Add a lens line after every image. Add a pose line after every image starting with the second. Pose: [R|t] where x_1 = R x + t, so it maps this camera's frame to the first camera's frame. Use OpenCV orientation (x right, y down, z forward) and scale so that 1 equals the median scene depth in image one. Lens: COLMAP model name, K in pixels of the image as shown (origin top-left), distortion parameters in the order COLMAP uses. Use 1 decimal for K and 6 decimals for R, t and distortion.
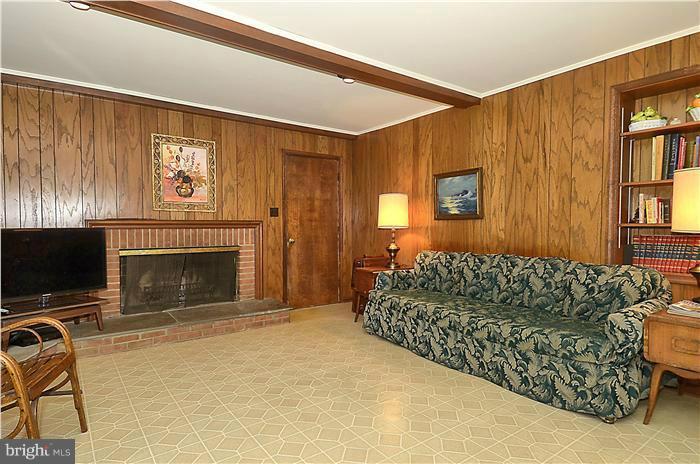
lens RADIAL K [[377.8, 0, 349.0], [0, 377.8, 236.7], [0, 0, 1]] dist [0.062243, -0.023661]
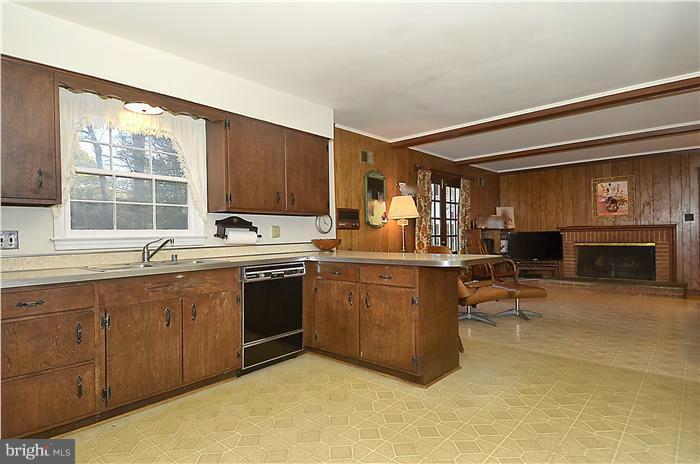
lens RADIAL K [[377.8, 0, 349.8], [0, 377.8, 232.4], [0, 0, 1]] dist [0.062243, -0.023661]
pose [[0.199557, -0.008253, -0.979852, 1.018437], [-0.011455, 0.999877, -0.010755, 0.016464], [0.979819, 0.013370, 0.199437, -0.474439]]
